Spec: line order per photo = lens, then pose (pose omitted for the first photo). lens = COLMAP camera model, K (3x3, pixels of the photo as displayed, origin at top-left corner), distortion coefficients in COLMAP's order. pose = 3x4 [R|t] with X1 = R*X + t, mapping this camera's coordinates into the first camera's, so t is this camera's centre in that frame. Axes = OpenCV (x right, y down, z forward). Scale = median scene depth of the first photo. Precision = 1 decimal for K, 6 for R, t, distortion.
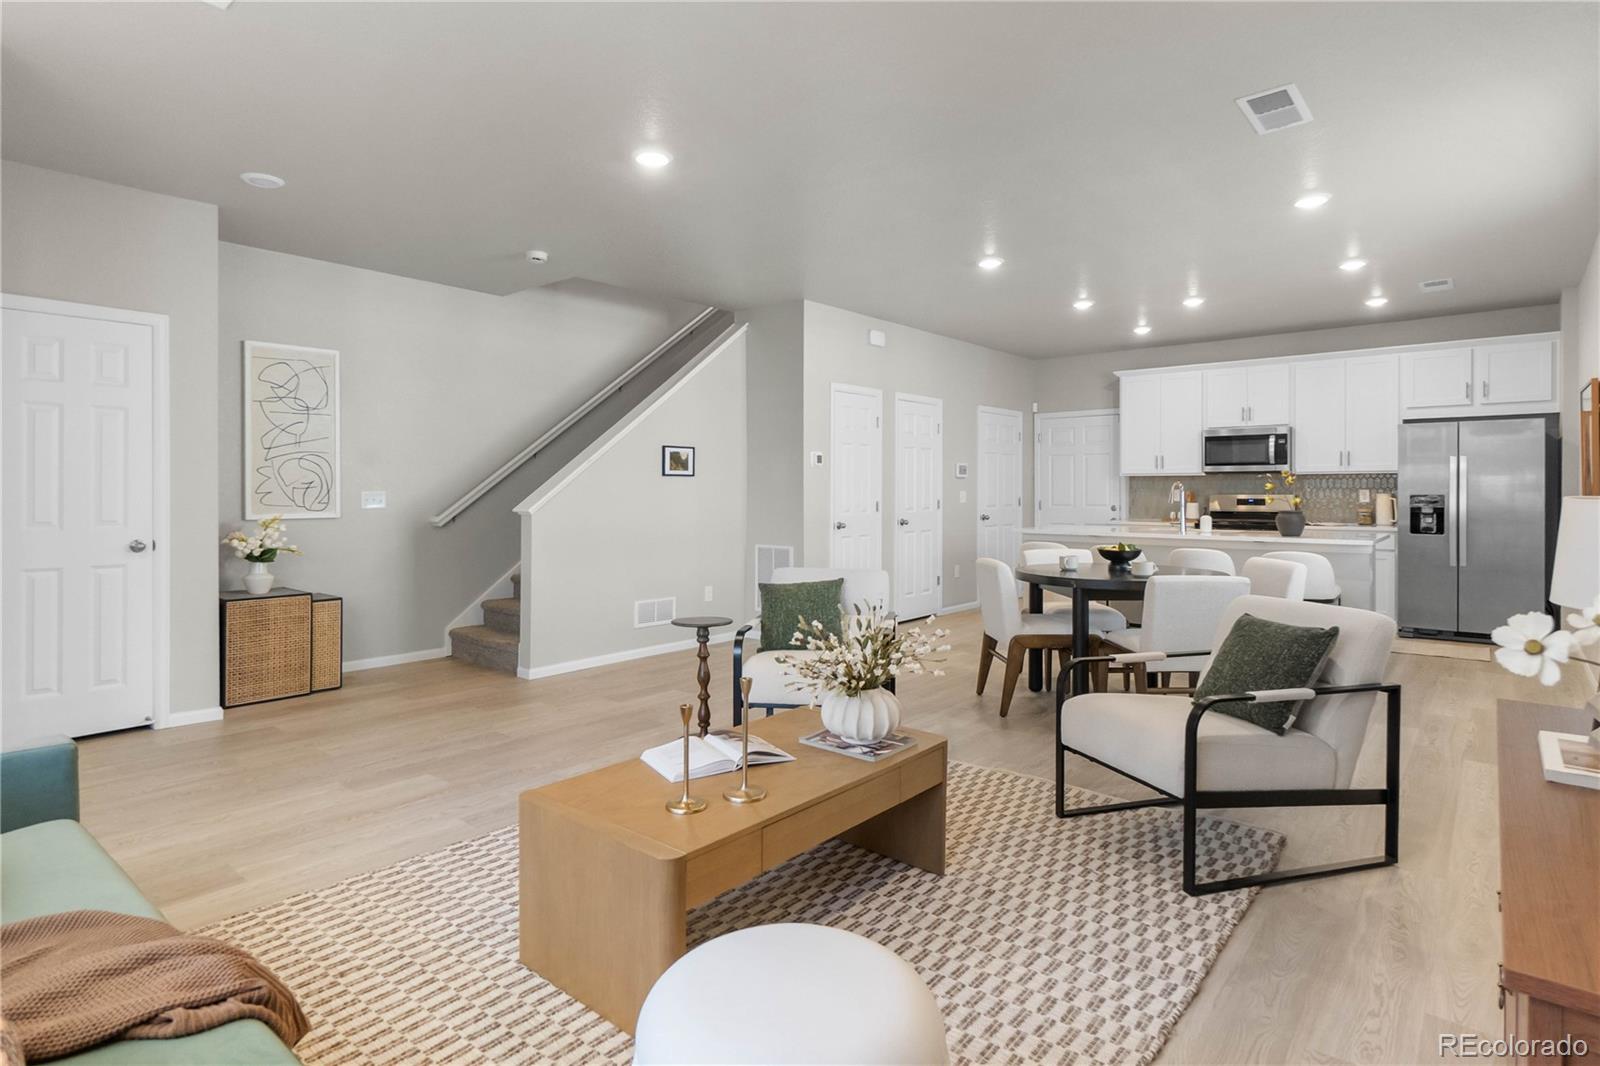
lens RADIAL K [[866.5, 0, 779.6], [0, 866.5, 489.5], [0, 0, 1]] dist [0.001318, 0.000856]
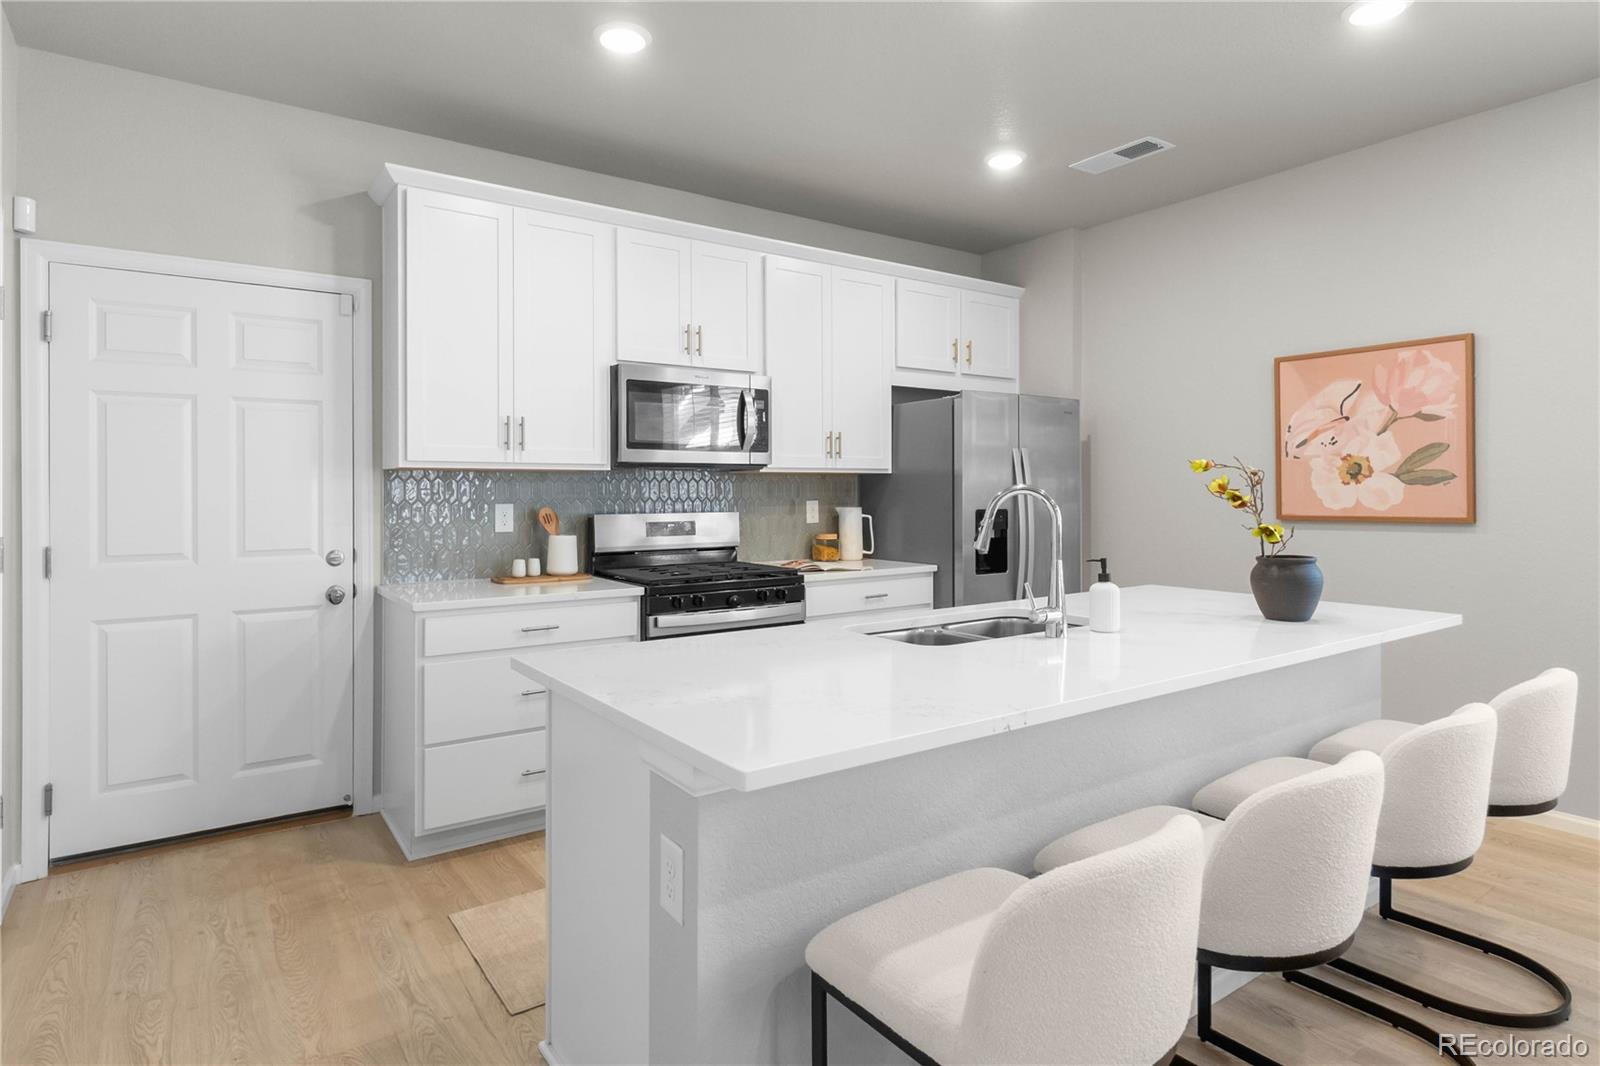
lens RADIAL K [[866.5, 0, 793.8], [0, 866.5, 494.8], [0, 0, 1]] dist [0.001318, 0.000856]
pose [[0.246052, -0.001822, 0.969255, 0.106469], [0.004338, 0.999990, 0.000778, -0.004559], [-0.969247, 0.004013, 0.246058, 0.868096]]
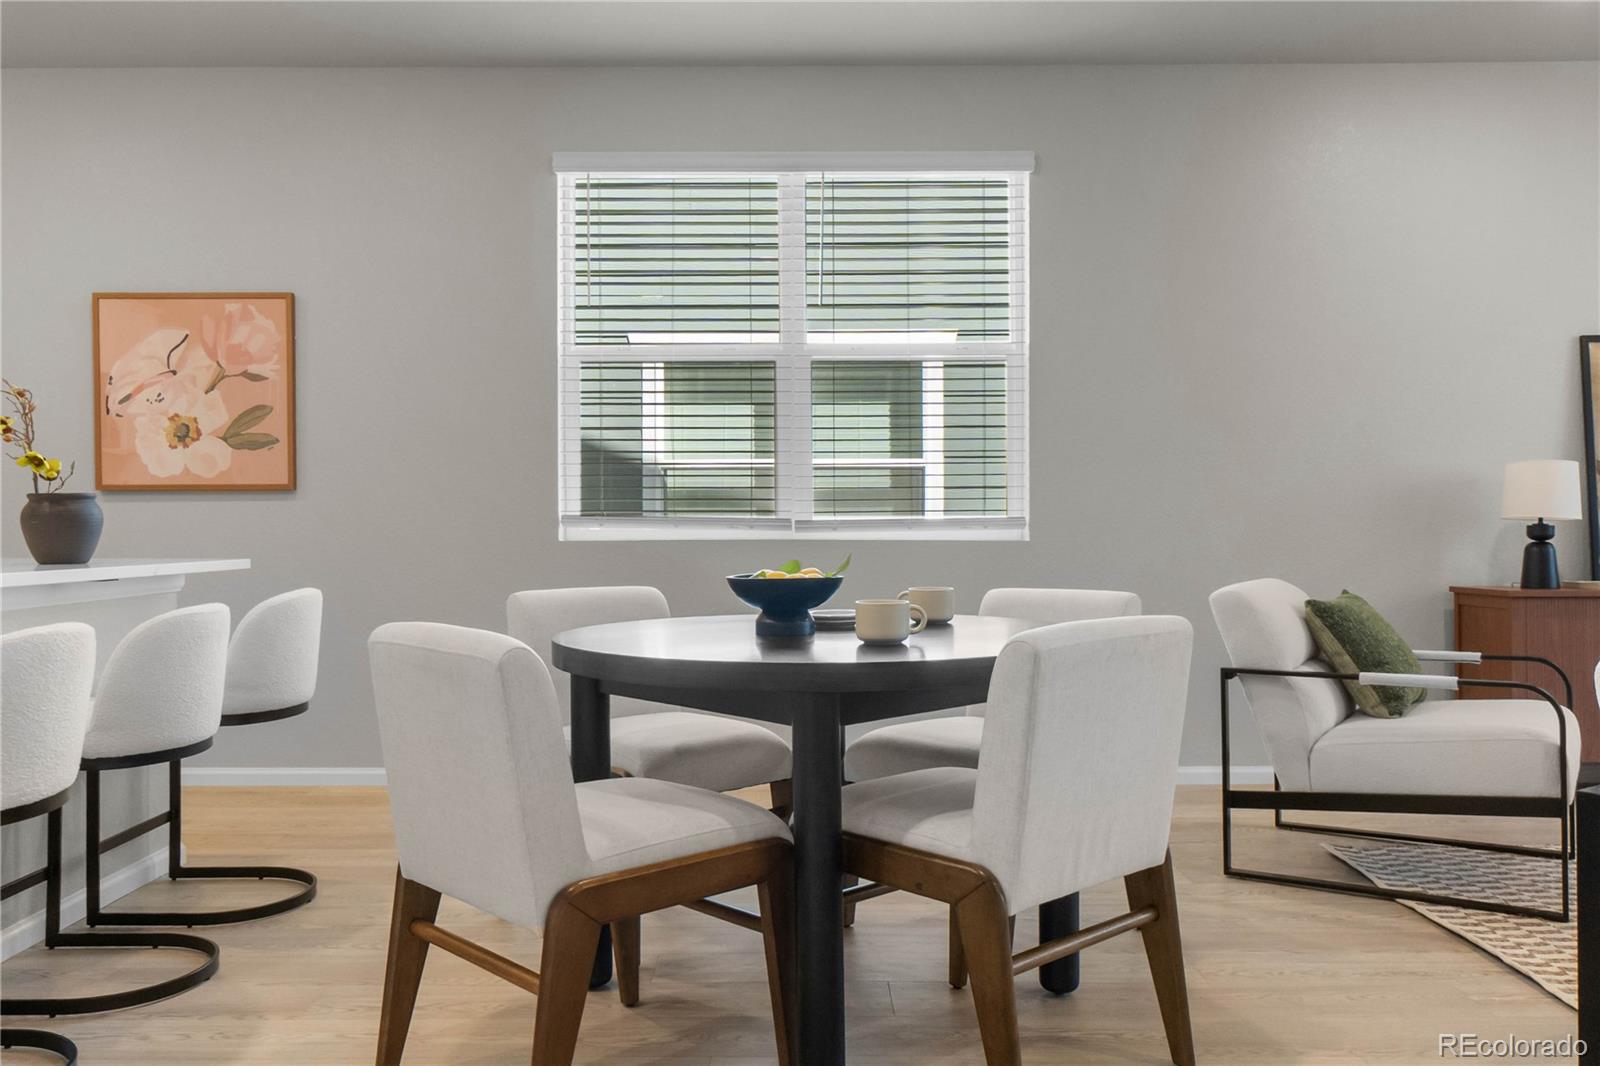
lens RADIAL K [[1243.6, 0, 797.5], [0, 1243.6, 532.7], [0, 0, 1]] dist [-0.002722, 0.003358]
pose [[-0.654675, 0.002703, 0.755905, -0.002992], [0.004829, 0.999988, 0.000606, 0.033054], [-0.755895, 0.004047, -0.654681, 0.855201]]
